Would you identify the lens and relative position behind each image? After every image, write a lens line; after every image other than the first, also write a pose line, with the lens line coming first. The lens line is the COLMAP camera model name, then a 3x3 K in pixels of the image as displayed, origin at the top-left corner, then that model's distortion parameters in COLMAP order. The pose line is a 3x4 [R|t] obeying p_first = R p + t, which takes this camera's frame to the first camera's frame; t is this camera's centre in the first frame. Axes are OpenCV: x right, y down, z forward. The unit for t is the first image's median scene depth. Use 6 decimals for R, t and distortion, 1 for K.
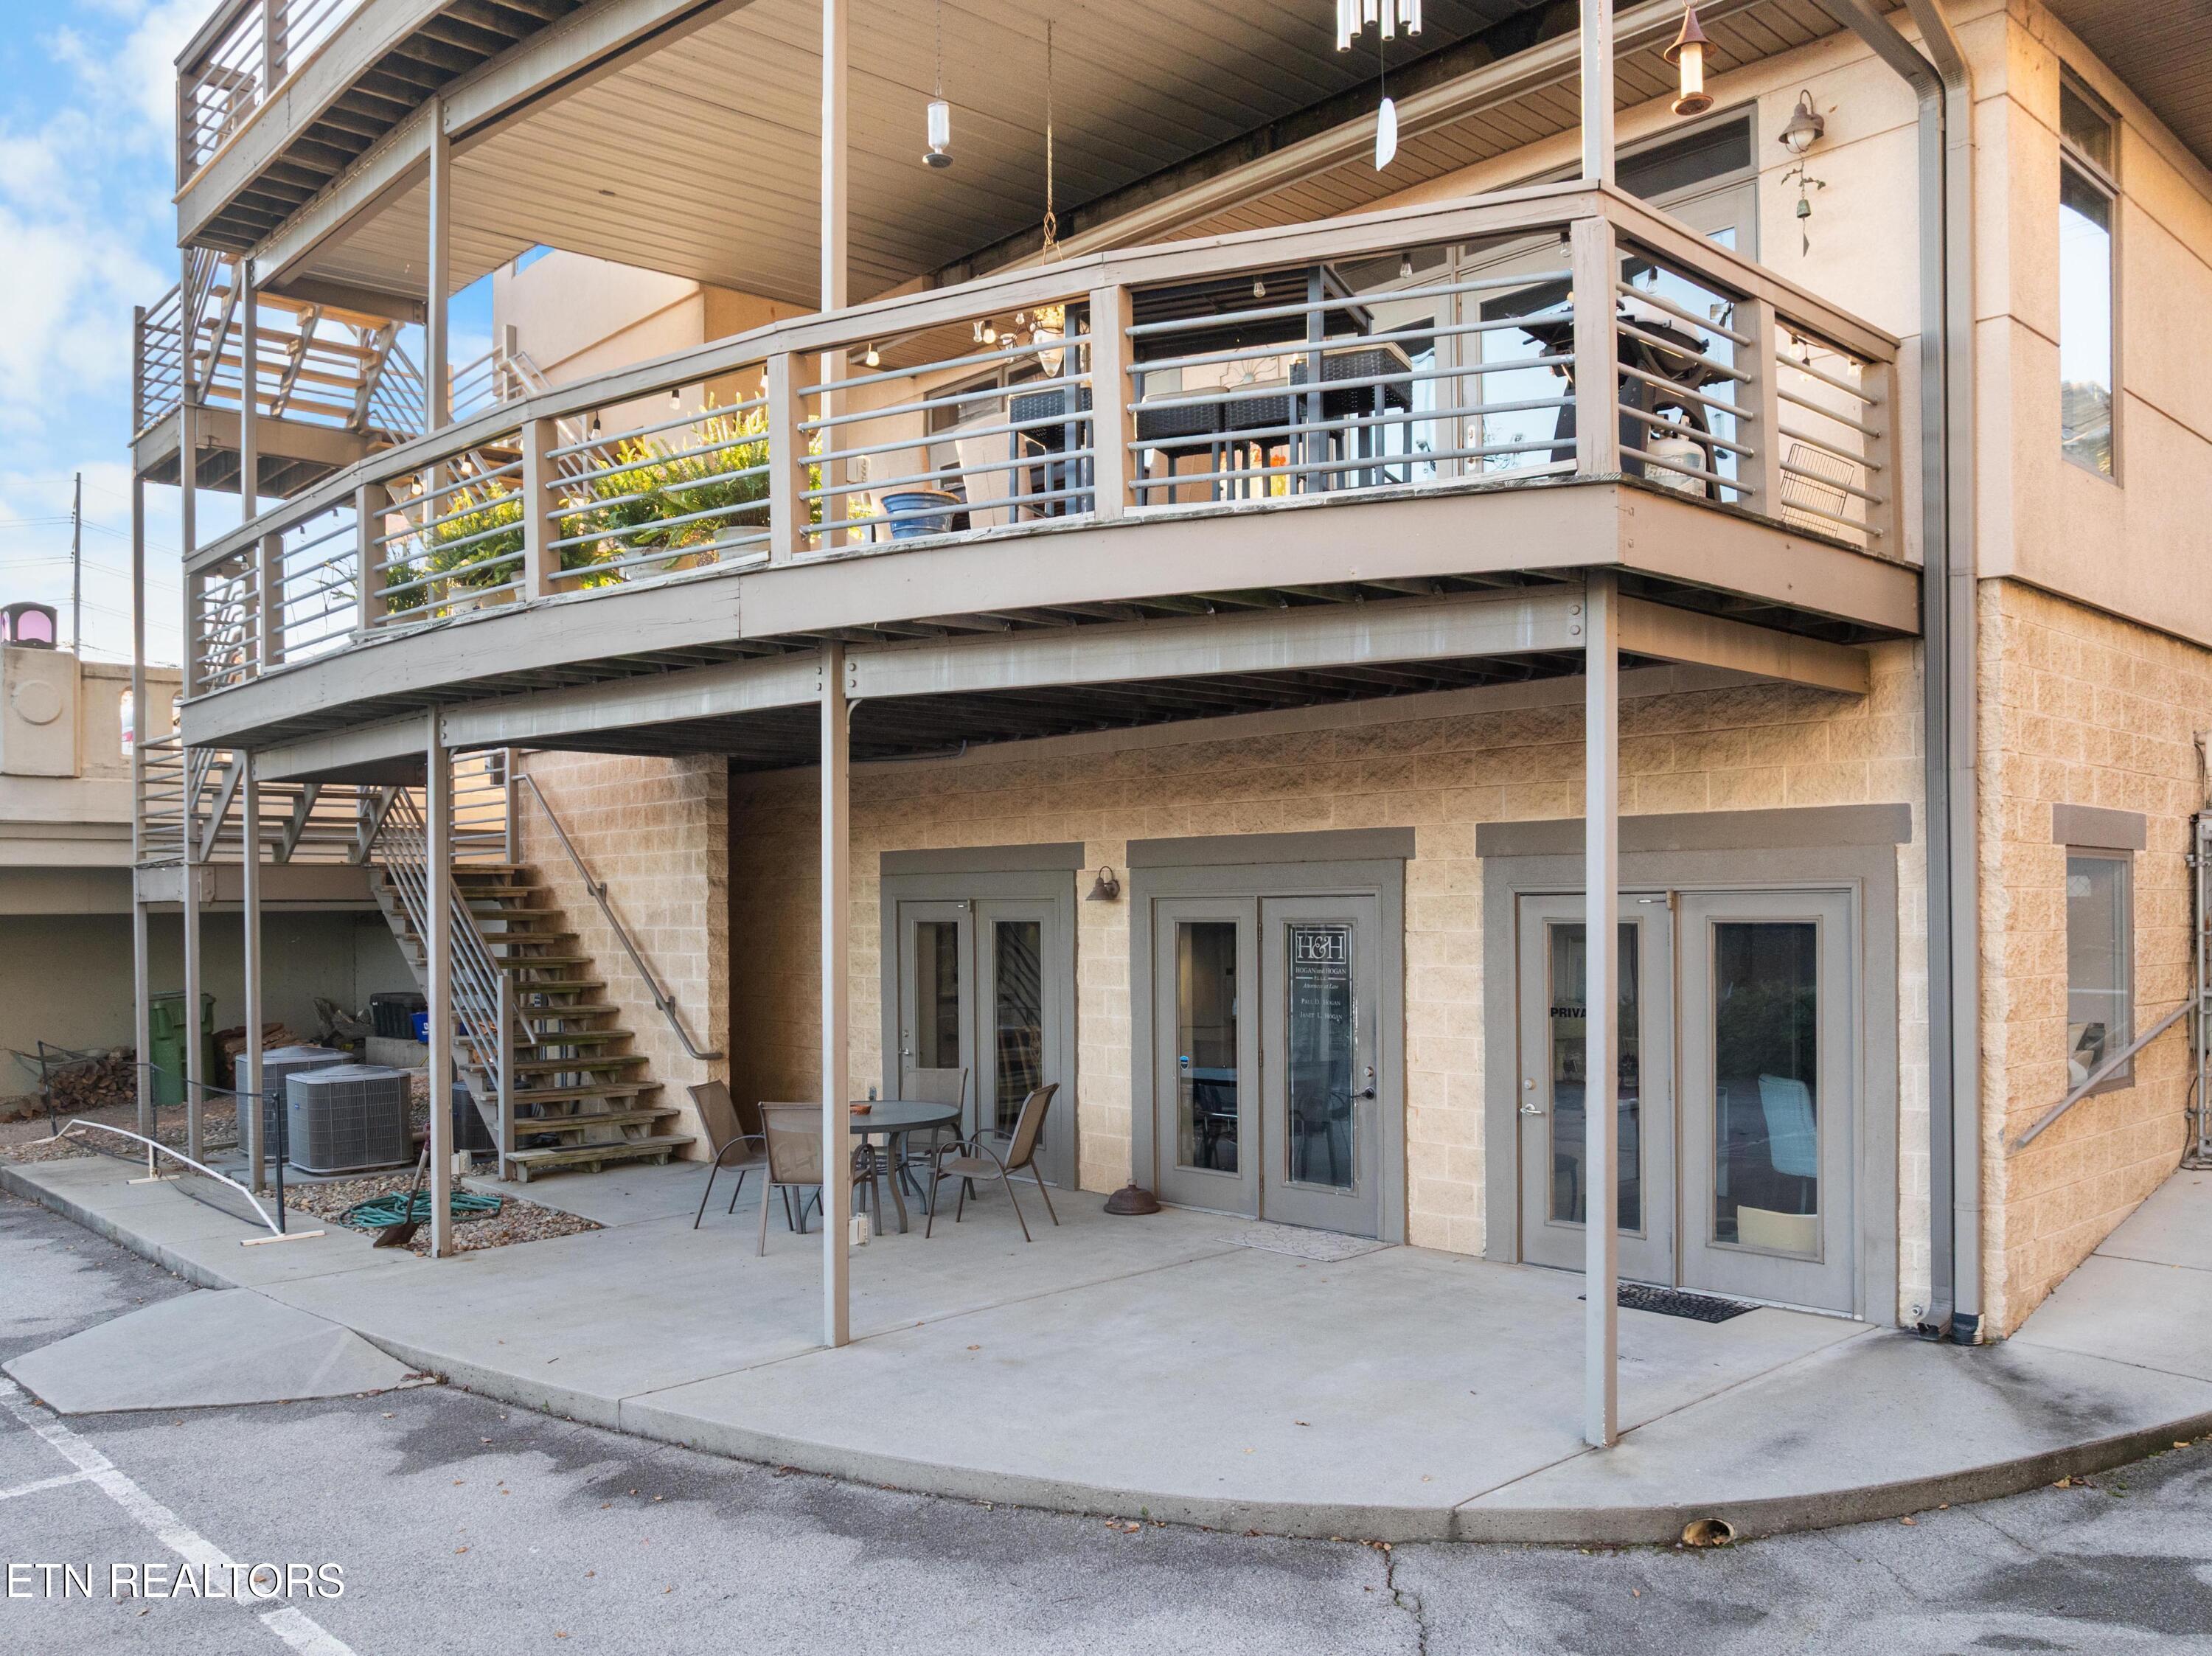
lens RADIAL K [[1698.8, 0, 1106.7], [0, 1698.8, 916.3], [0, 0, 1]] dist [-0.043780, 0.000656]
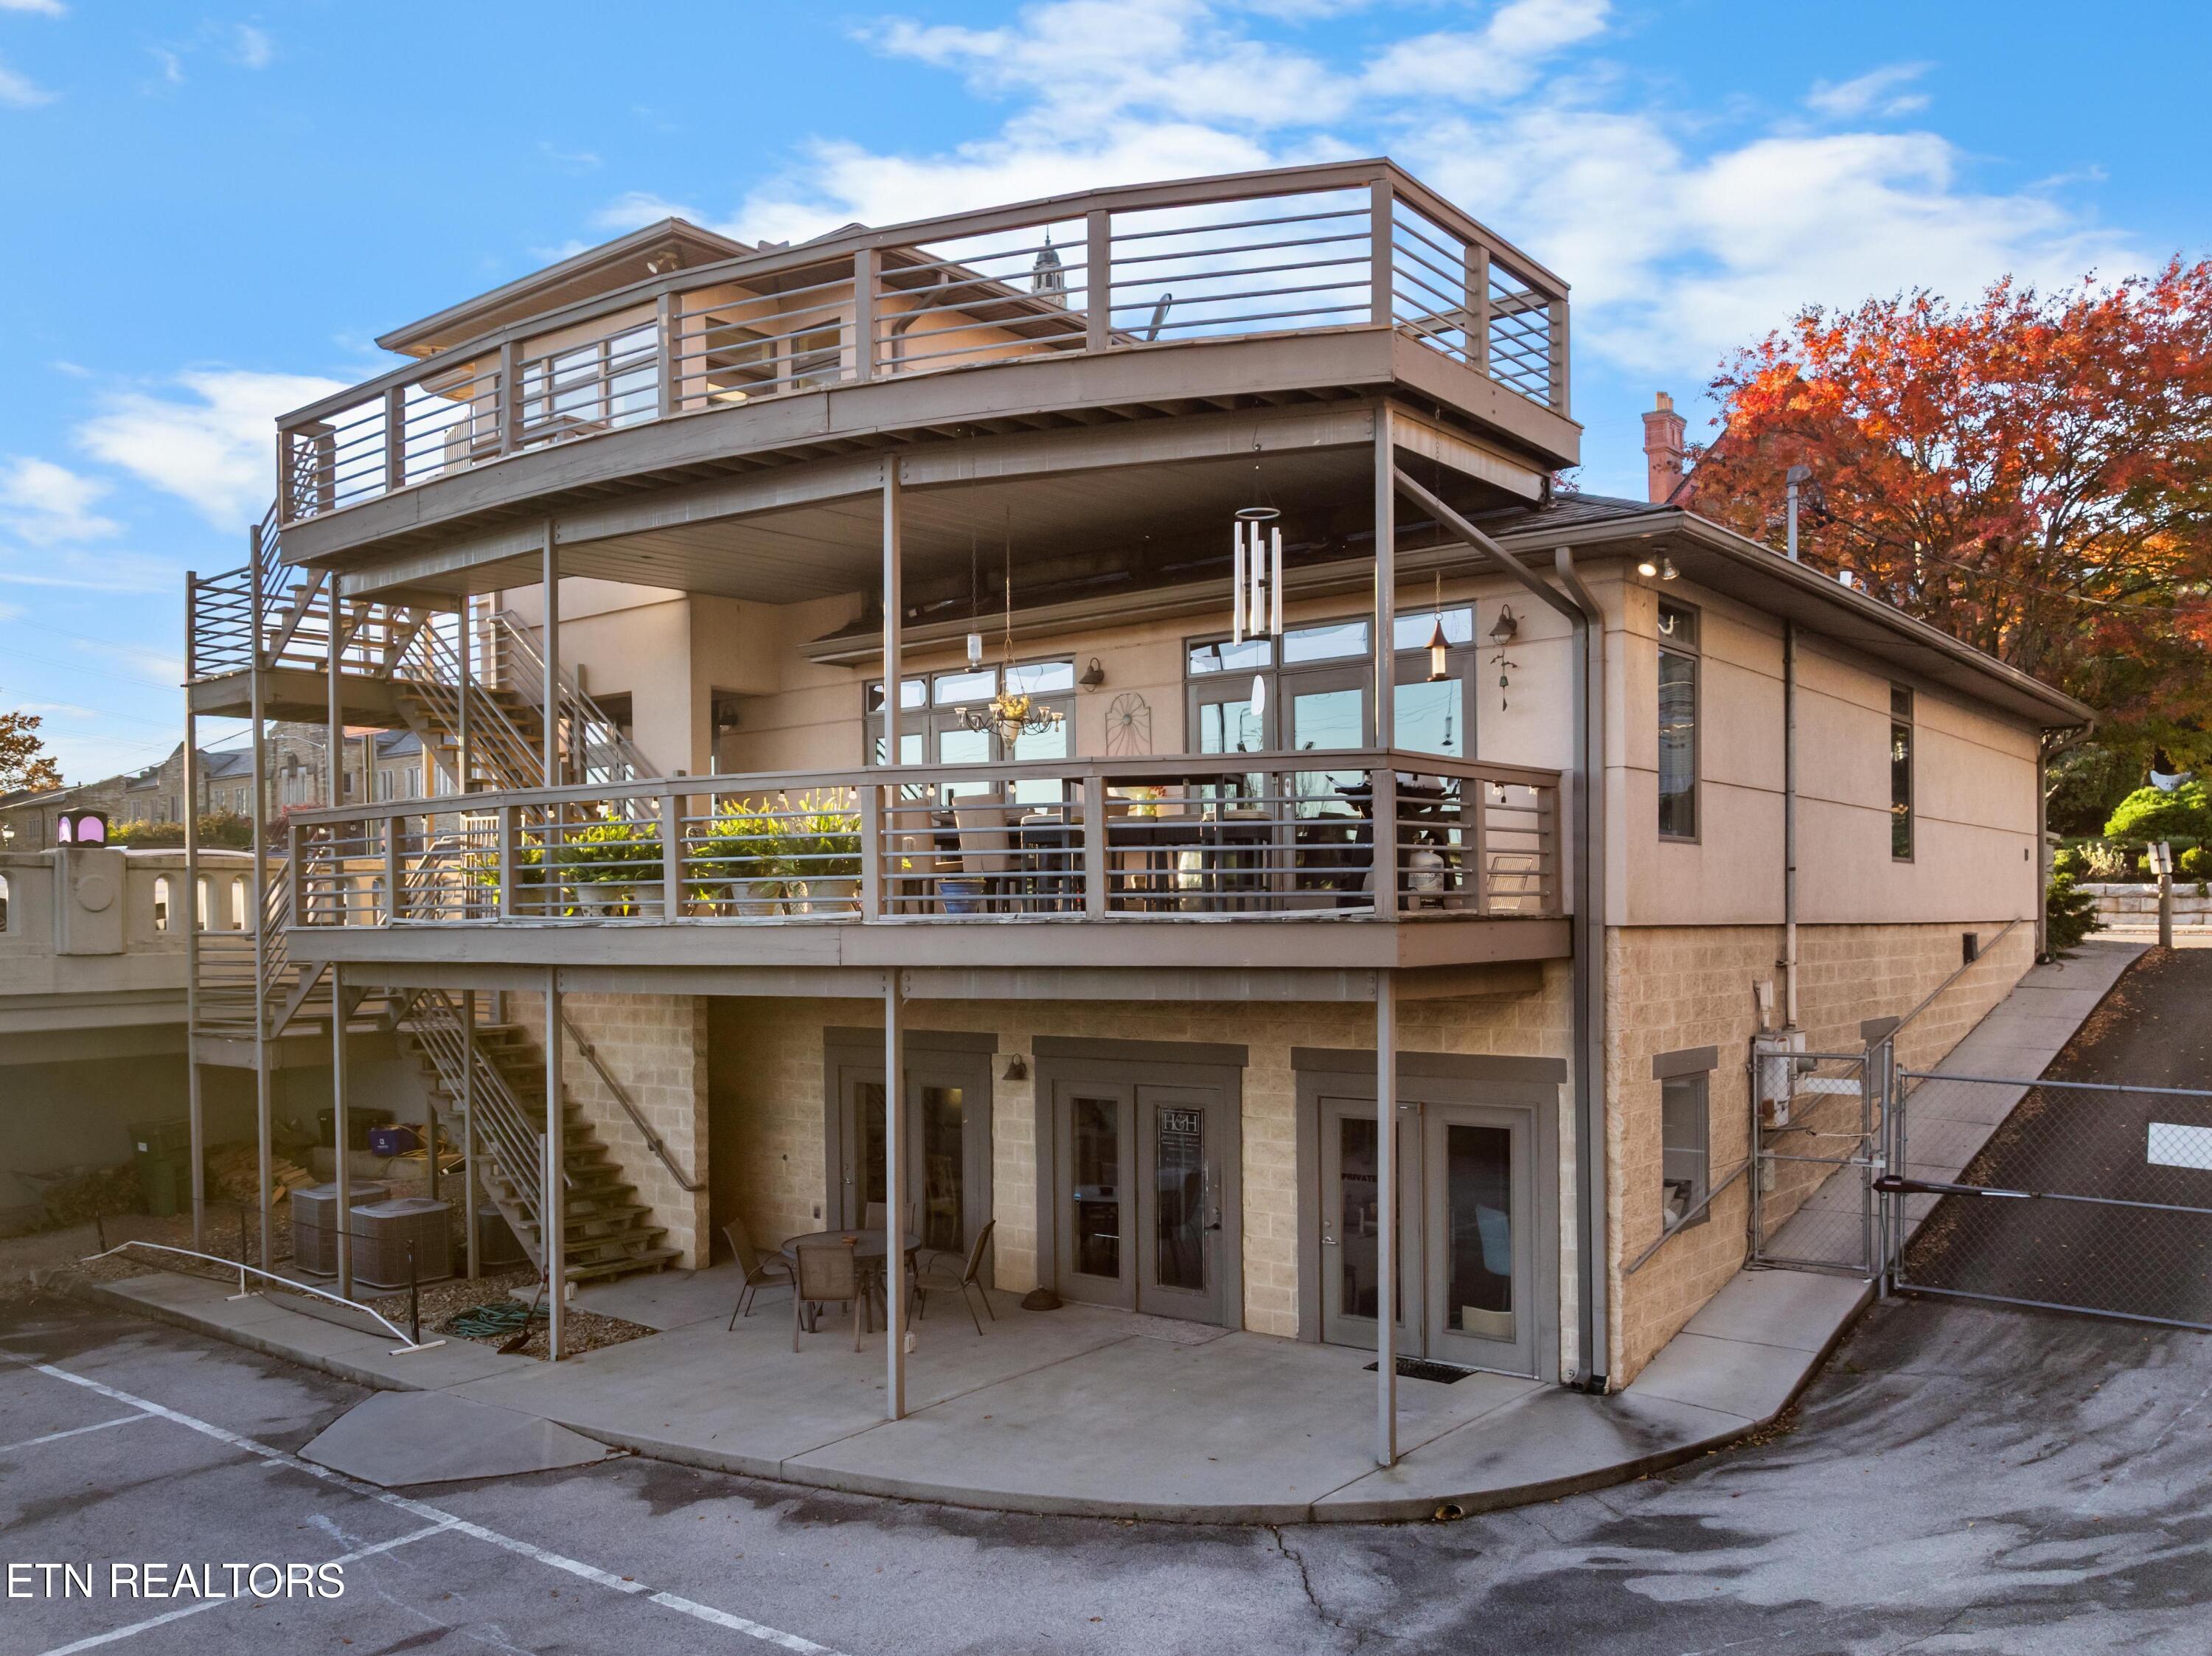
lens RADIAL K [[1756.1, 0, 1034.6], [0, 1756.1, 918.0], [0, 0, 1]] dist [-0.038729, -0.009677]
pose [[0.992701, -0.003356, 0.120552, -0.236505], [0.003544, 0.999993, -0.001351, -0.207679], [-0.120546, 0.001768, 0.992706, -0.620707]]
